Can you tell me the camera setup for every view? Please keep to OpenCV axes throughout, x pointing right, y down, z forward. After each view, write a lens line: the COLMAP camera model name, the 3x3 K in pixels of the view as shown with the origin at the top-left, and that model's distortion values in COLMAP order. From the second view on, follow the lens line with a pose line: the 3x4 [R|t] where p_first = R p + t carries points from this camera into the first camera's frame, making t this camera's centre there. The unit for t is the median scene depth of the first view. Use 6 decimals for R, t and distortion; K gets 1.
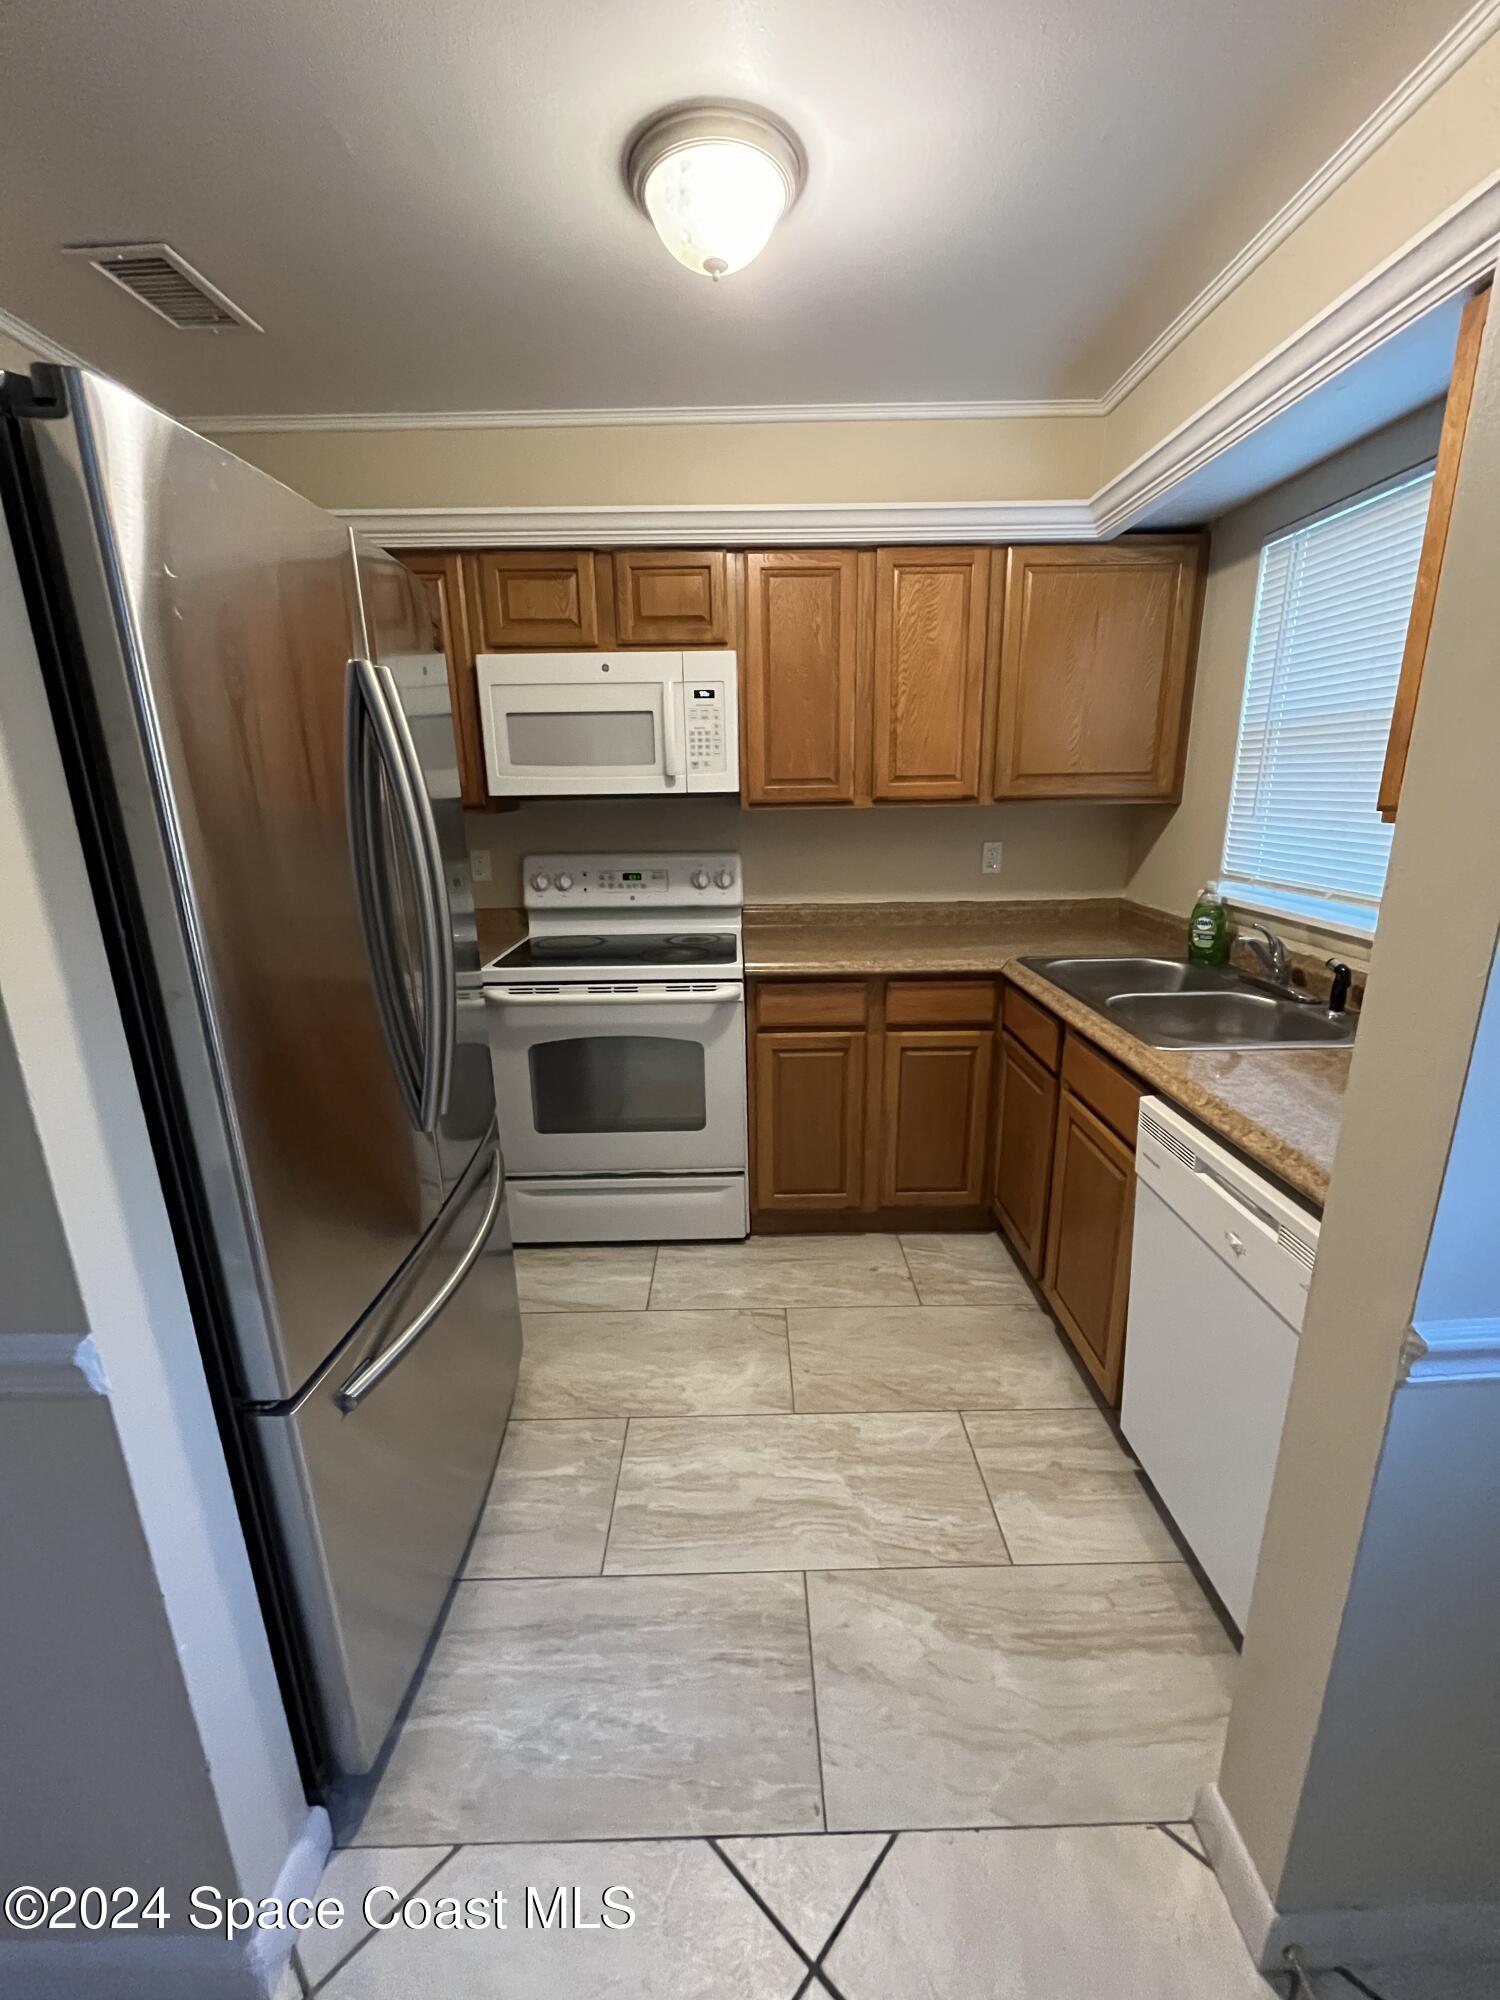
lens RADIAL K [[799.4, 0, 756.6], [0, 799.4, 996.0], [0, 0, 1]] dist [-0.003890, -0.000657]
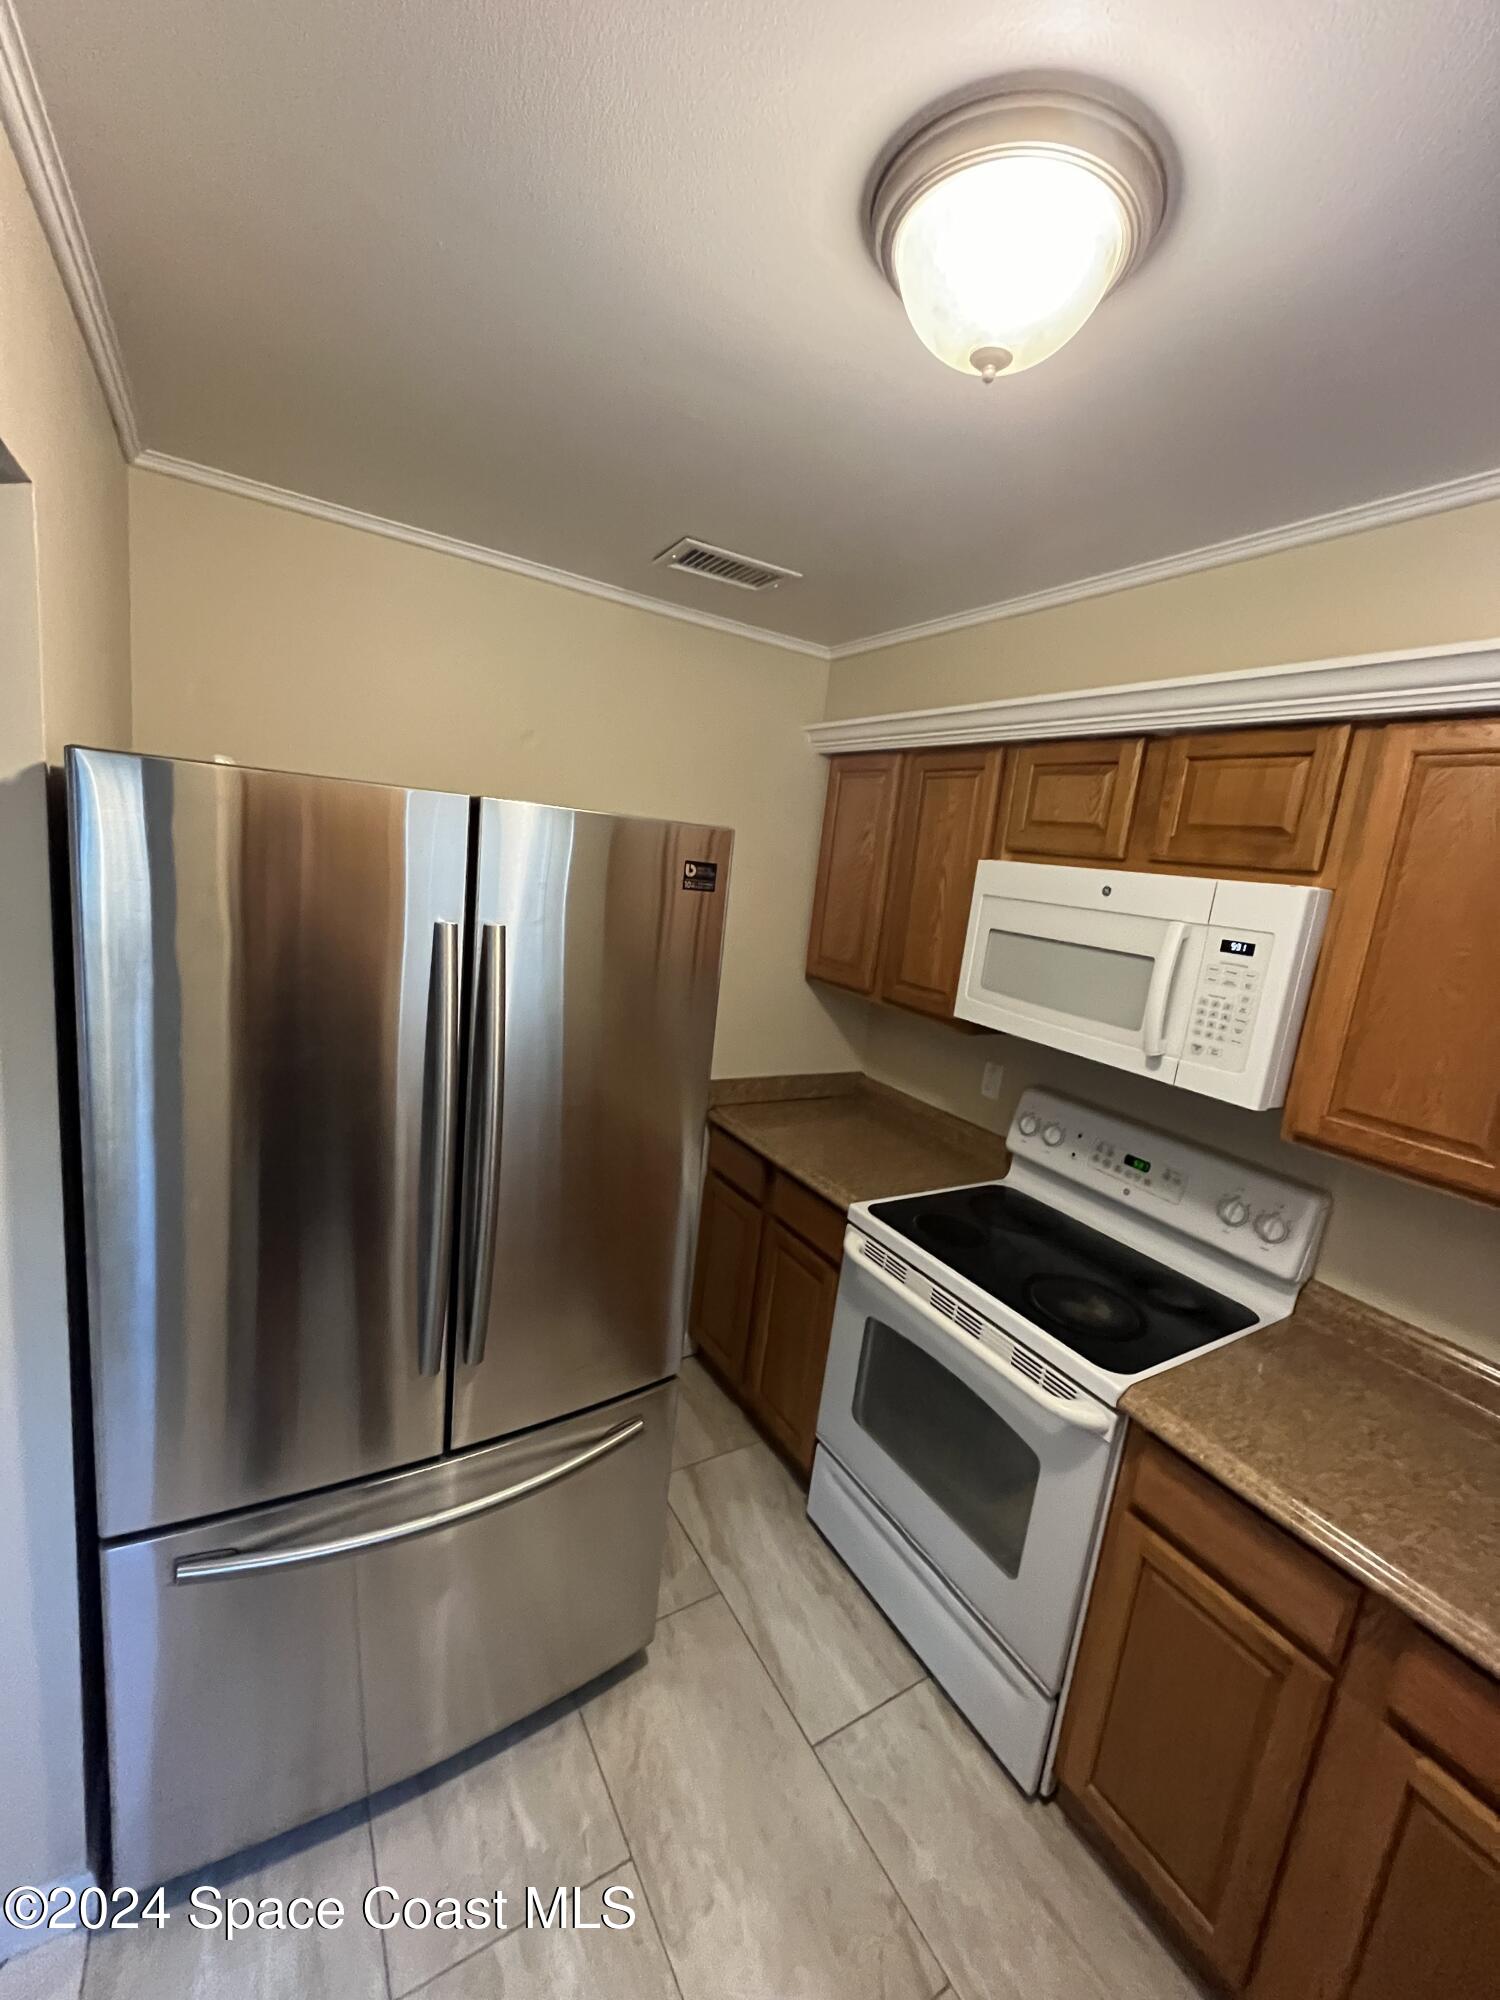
lens RADIAL K [[806.7, 0, 750.0], [0, 806.7, 1000.0], [0, 0, 1]] dist [-0.000260, -0.000137]
pose [[0.503110, 0.223092, -0.834931, 0.272676], [-0.339362, 0.939504, 0.046541, -0.237932], [0.794804, 0.259928, 0.548383, 0.362403]]
